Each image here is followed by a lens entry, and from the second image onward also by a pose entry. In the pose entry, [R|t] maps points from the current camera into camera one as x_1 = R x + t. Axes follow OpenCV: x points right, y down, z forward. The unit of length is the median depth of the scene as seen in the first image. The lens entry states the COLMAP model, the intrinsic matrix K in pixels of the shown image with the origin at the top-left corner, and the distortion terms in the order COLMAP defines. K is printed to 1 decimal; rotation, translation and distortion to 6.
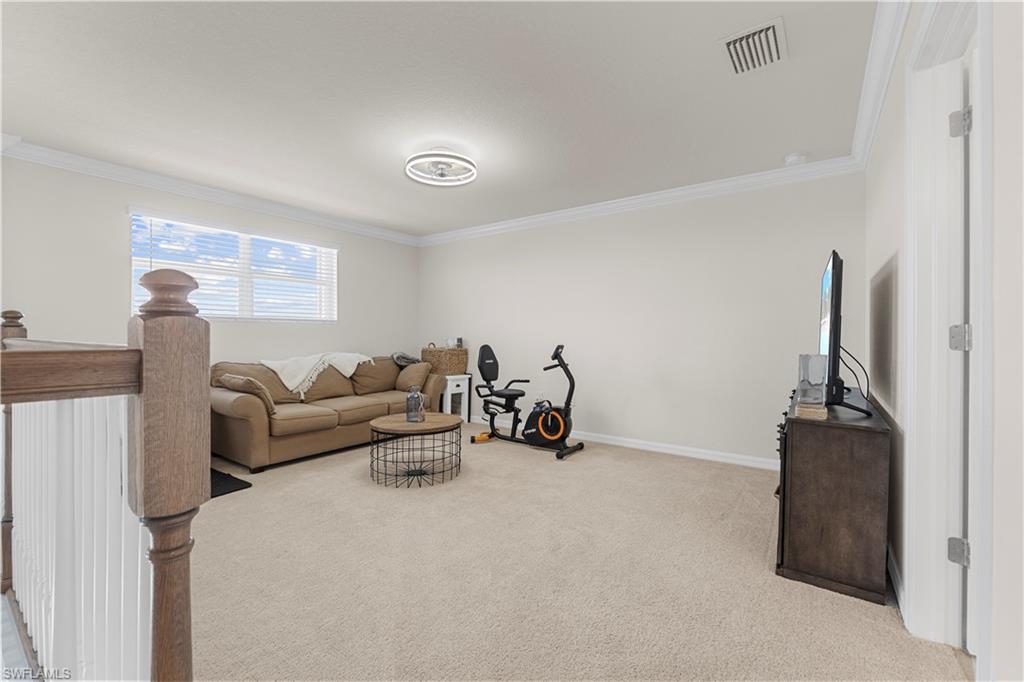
lens RADIAL K [[428.3, 0, 510.5], [0, 428.3, 336.0], [0, 0, 1]] dist [-0.003527, -0.000325]
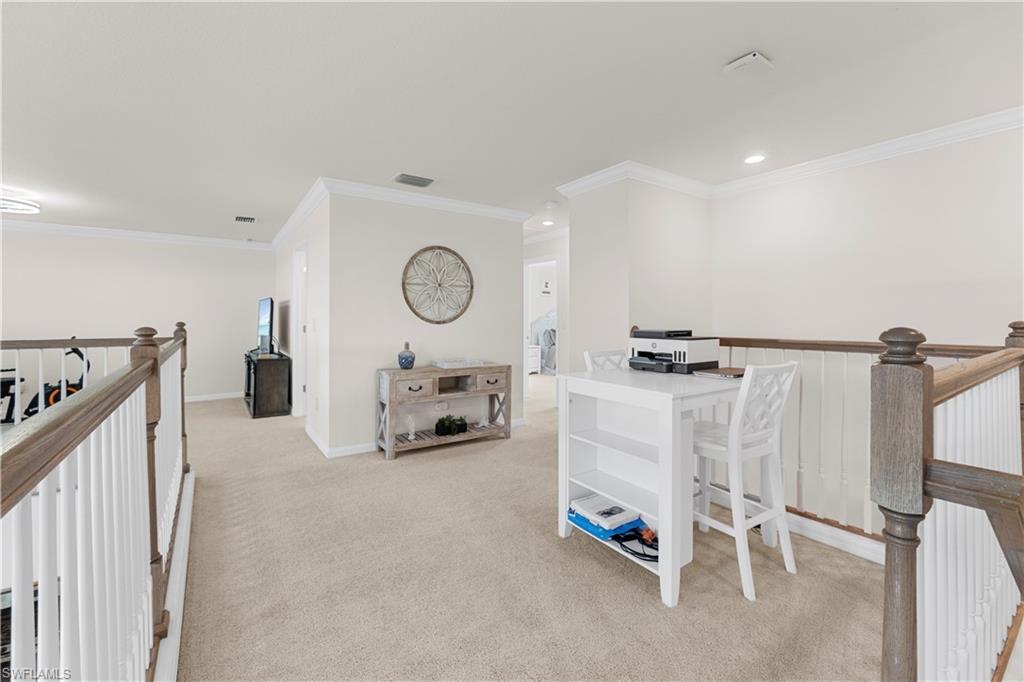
lens RADIAL K [[428.3, 0, 504.7], [0, 428.3, 318.6], [0, 0, 1]] dist [-0.003527, -0.000325]
pose [[0.331071, -0.000795, 0.943605, -1.382565], [0.002070, 0.999998, 0.000117, -0.060852], [-0.943603, 0.001914, 0.331072, -1.370177]]
